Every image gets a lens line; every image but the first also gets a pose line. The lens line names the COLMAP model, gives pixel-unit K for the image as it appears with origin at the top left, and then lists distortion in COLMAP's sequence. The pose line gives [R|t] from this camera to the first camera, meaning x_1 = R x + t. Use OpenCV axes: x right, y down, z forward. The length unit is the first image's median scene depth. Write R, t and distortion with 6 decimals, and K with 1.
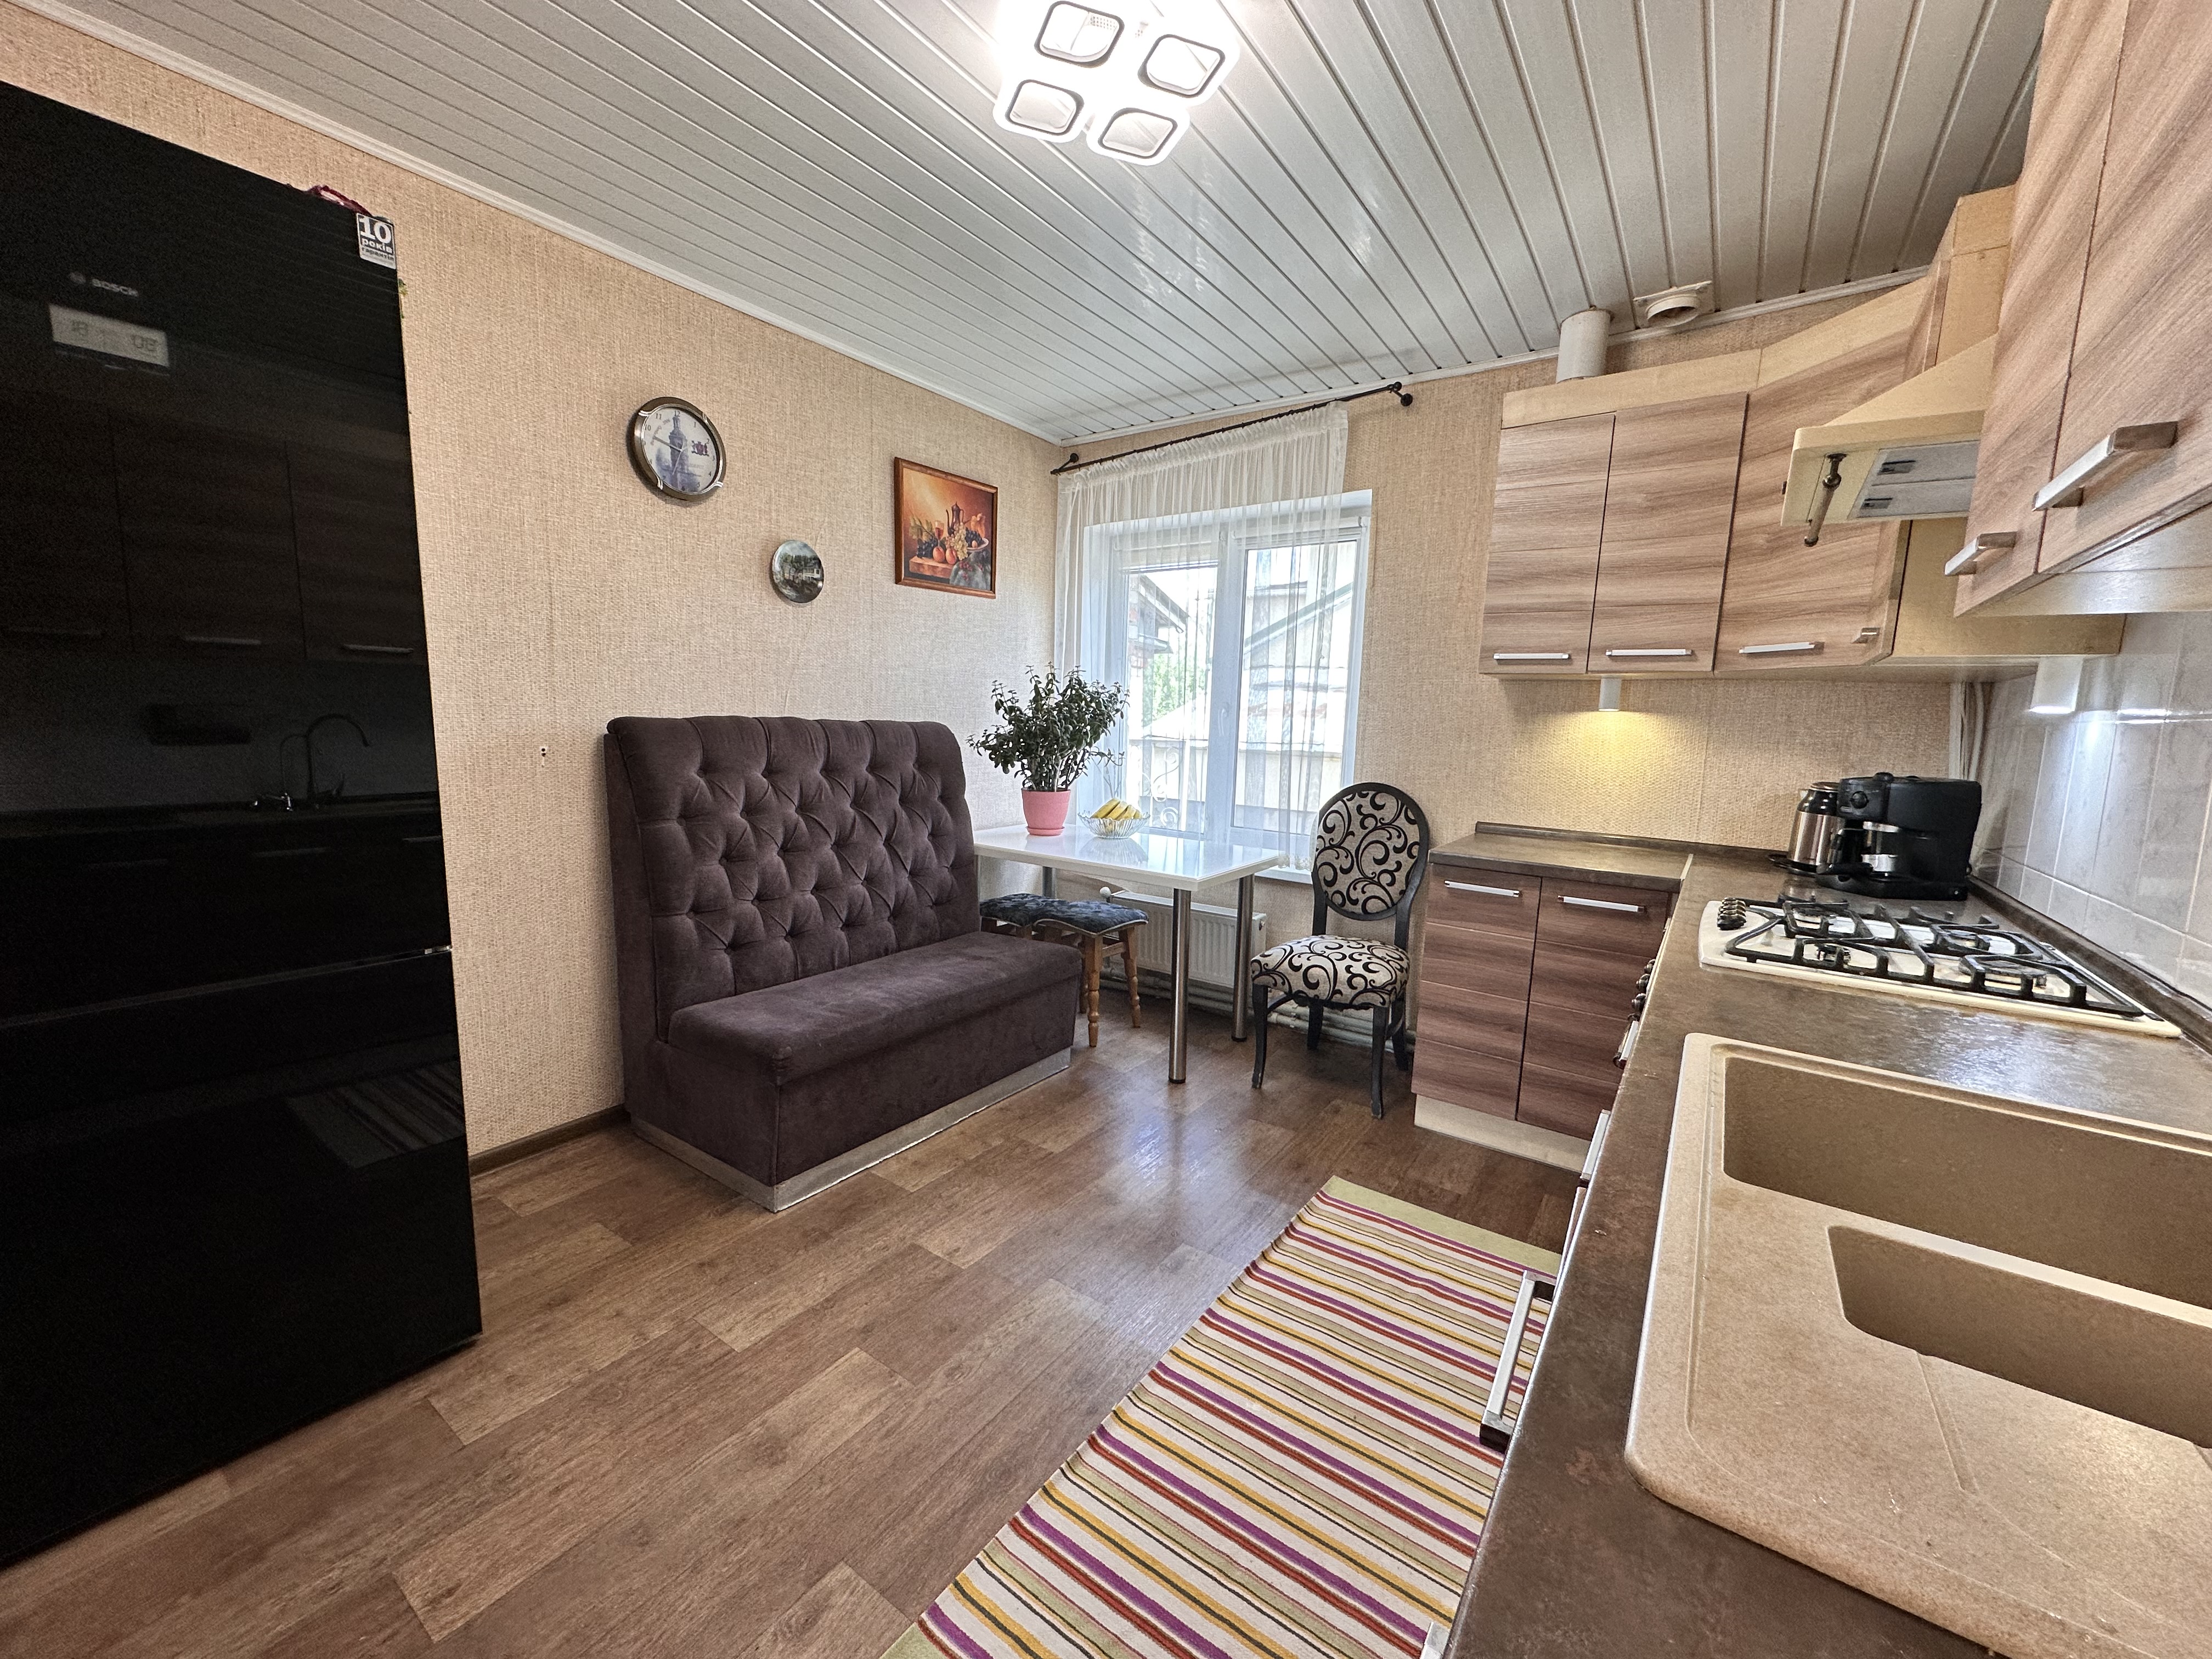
lens RADIAL K [[883.1, 0, 1105.2], [0, 883.1, 833.5], [0, 0, 1]] dist [-0.001253, 0.000103]
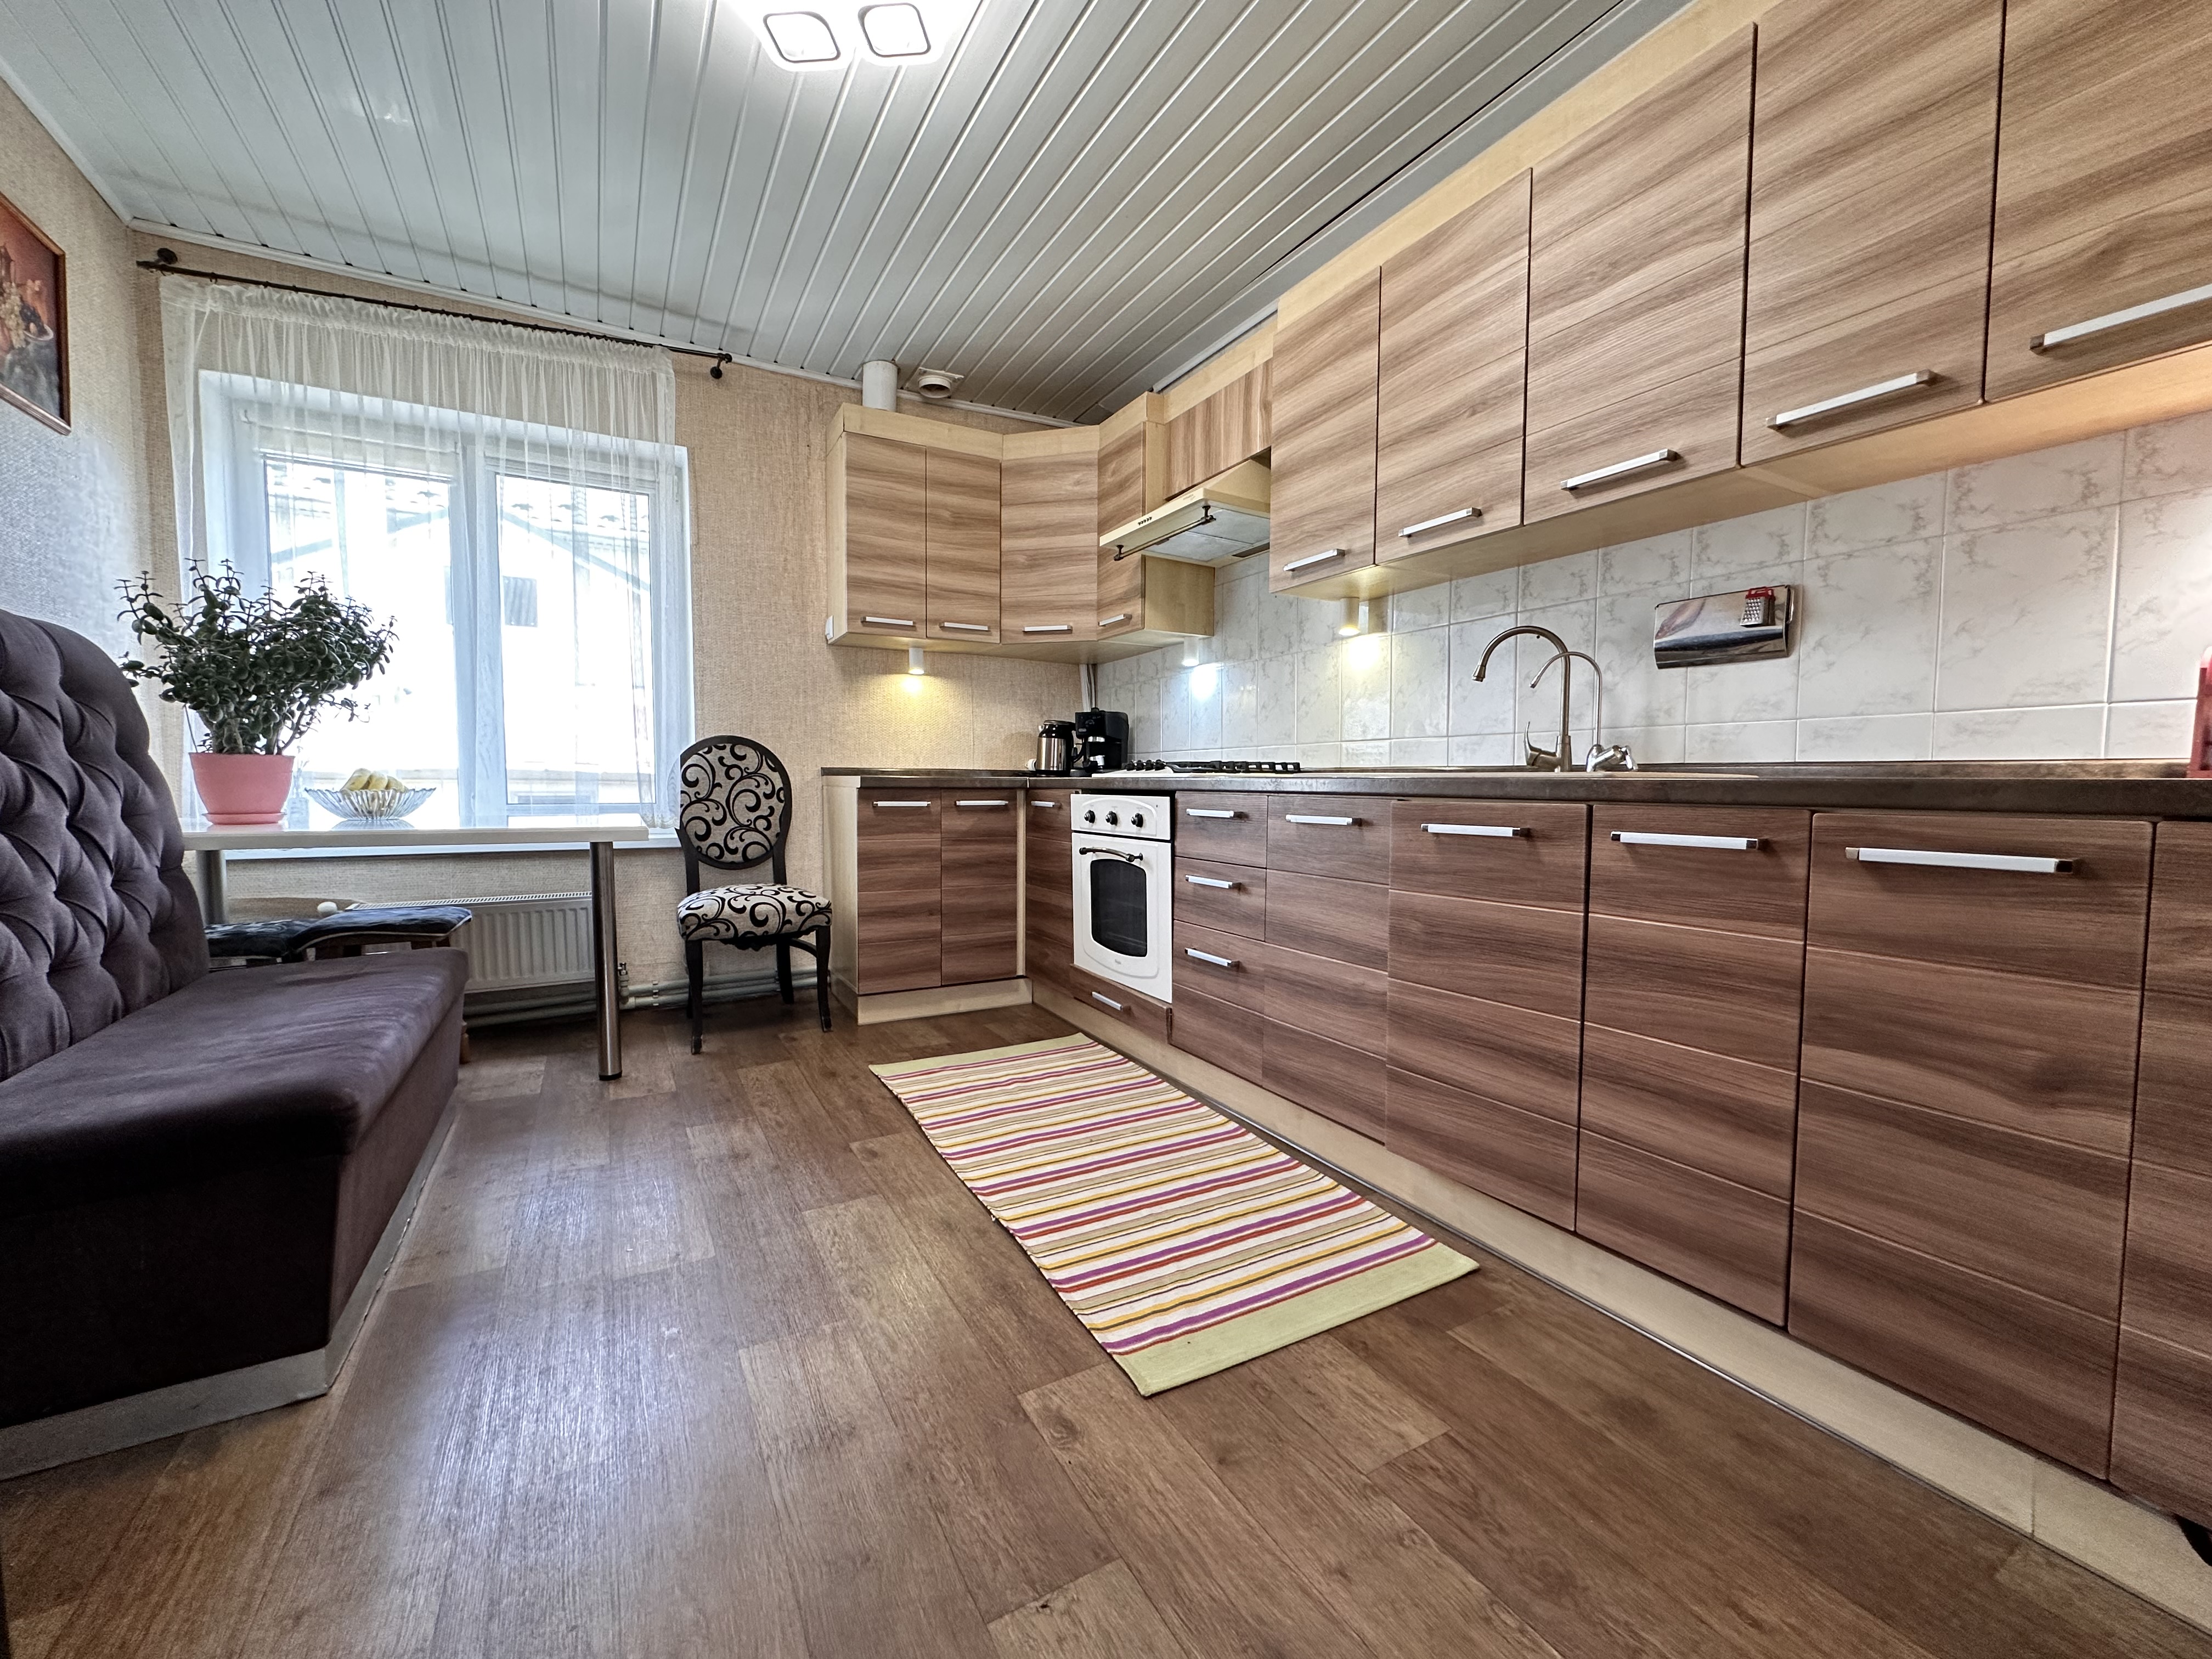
lens RADIAL K [[883.1, 0, 1105.2], [0, 883.1, 833.5], [0, 0, 1]] dist [-0.001253, 0.000103]
pose [[0.424507, -0.084930, 0.901433, -0.462181], [0.130872, 0.990891, 0.031728, 0.083599], [-0.895917, 0.104503, 0.431755, 0.184506]]
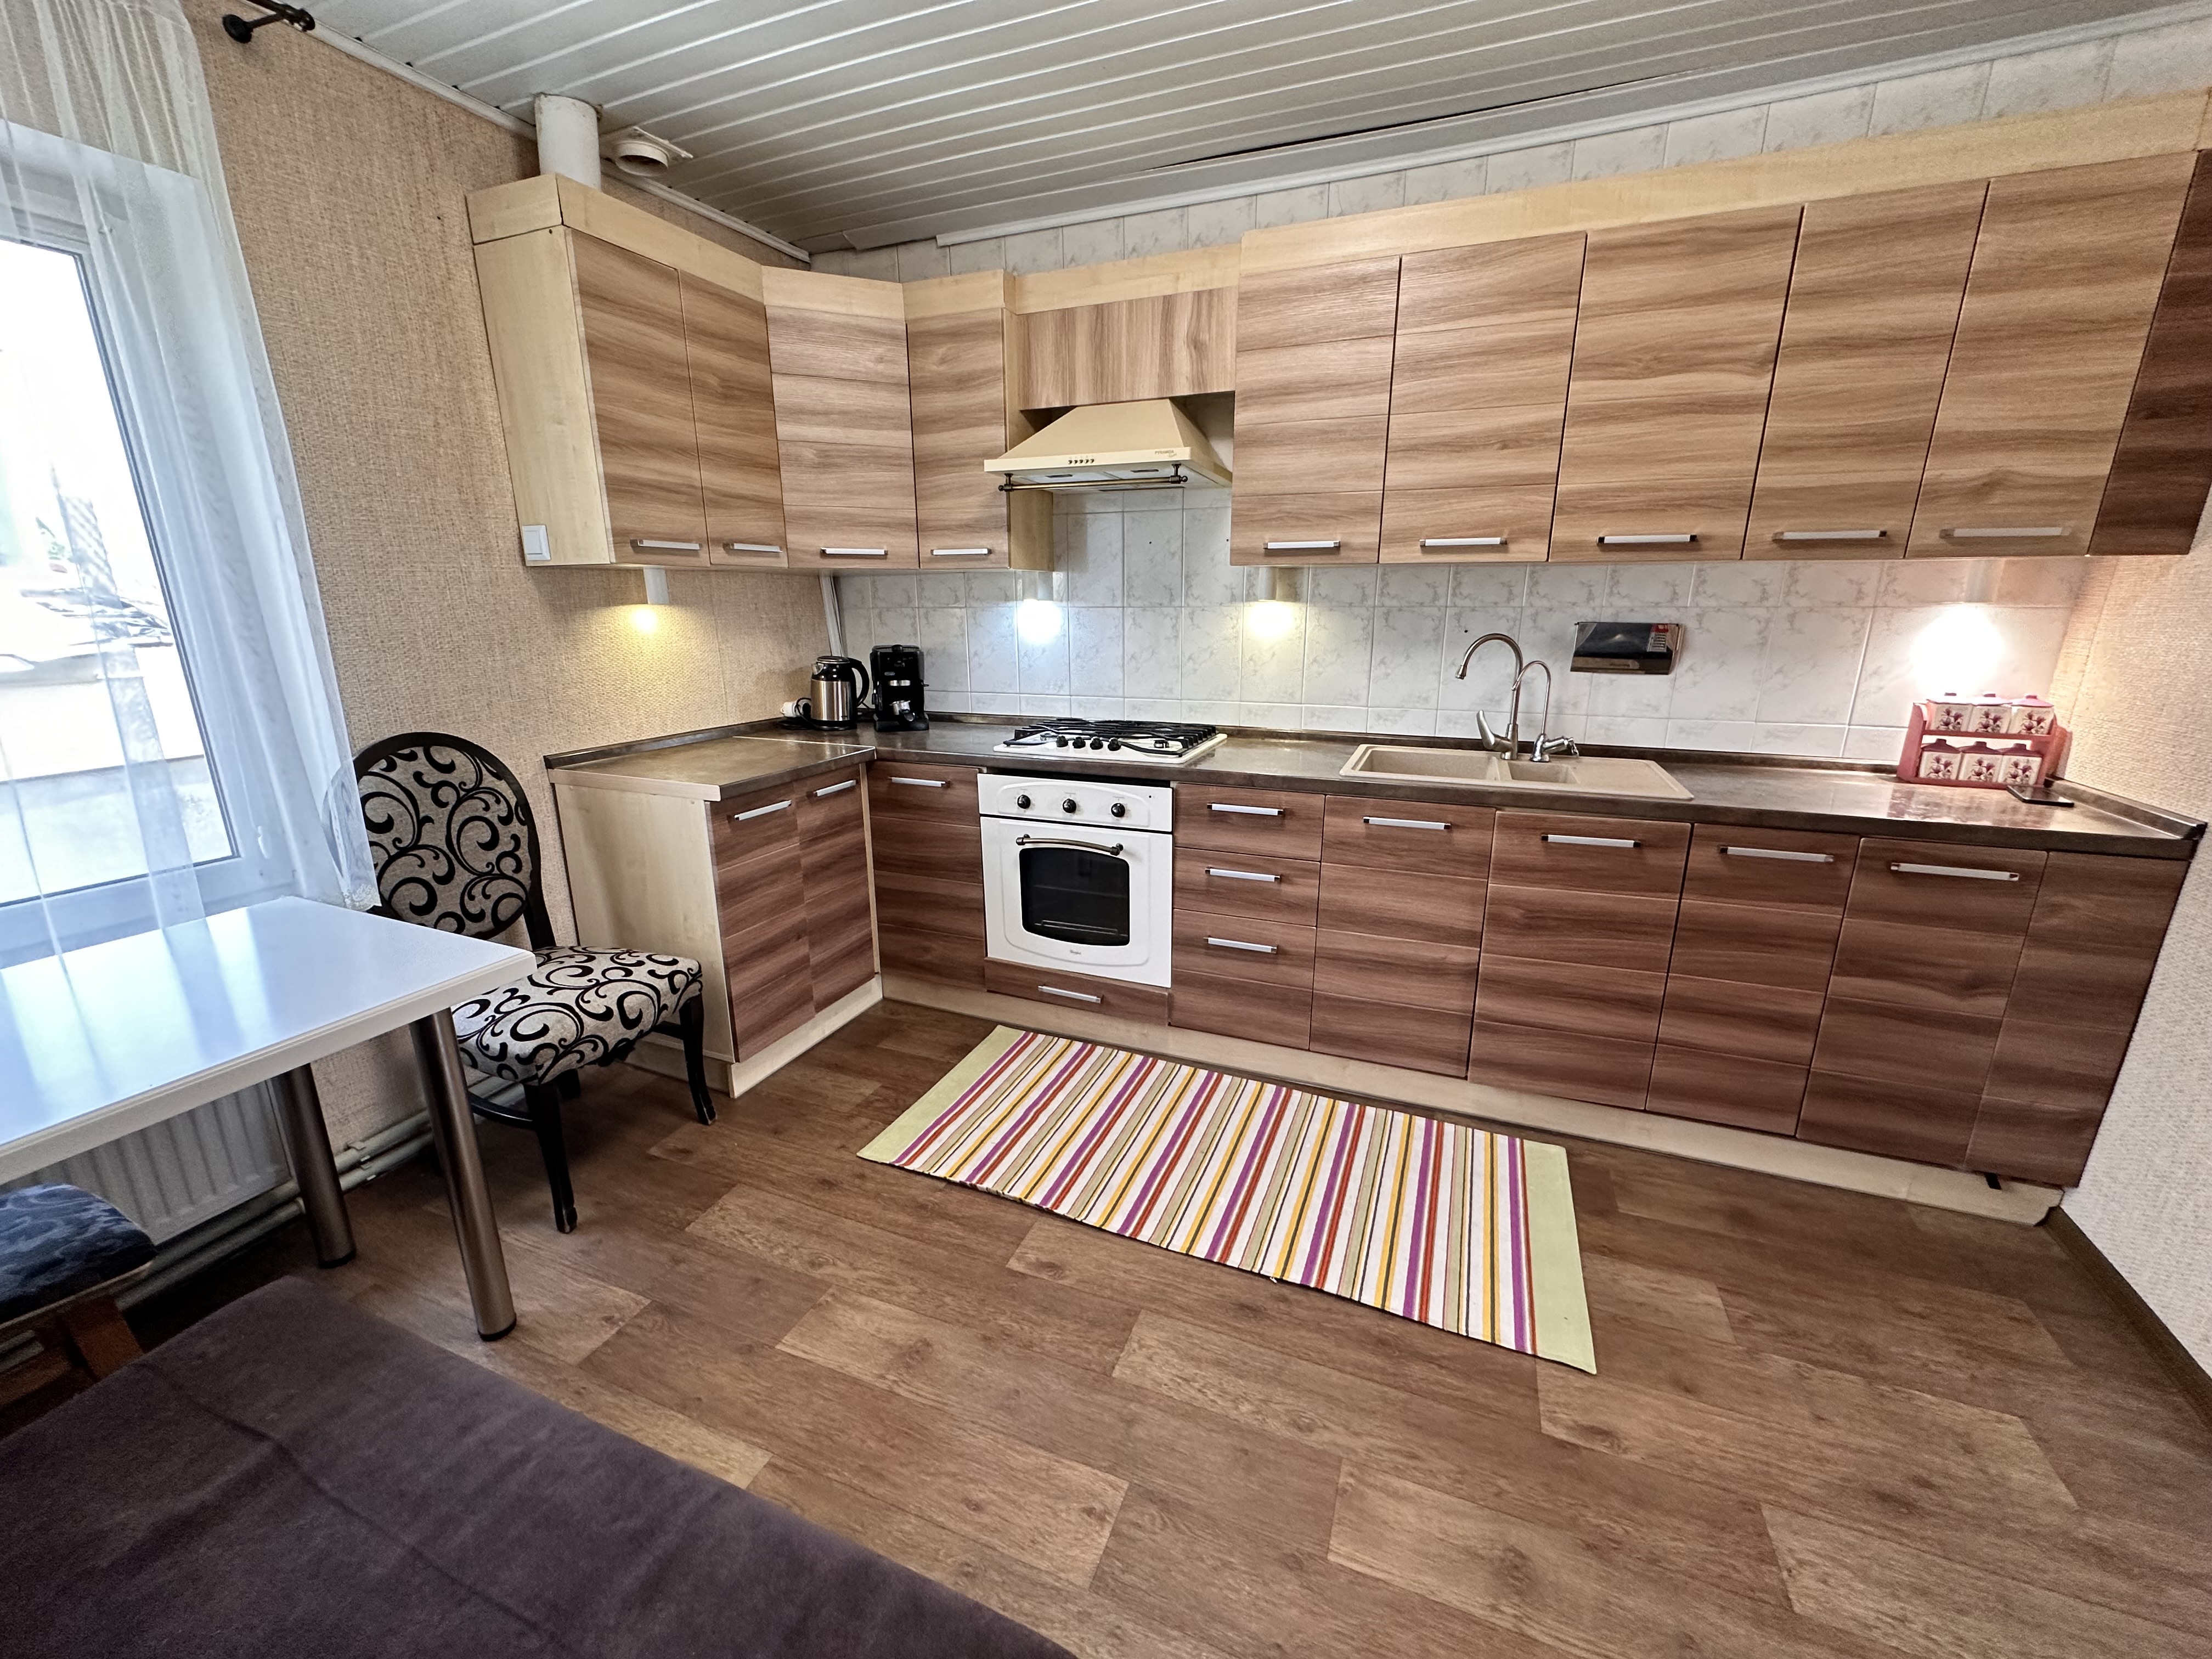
lens RADIAL K [[883.1, 0, 1105.2], [0, 883.1, 833.5], [0, 0, 1]] dist [-0.001253, 0.000103]
pose [[-0.231339, -0.282452, 0.930969, -0.425982], [0.126236, 0.940122, 0.316598, -0.131934], [-0.964649, 0.190763, -0.181831, 0.682022]]
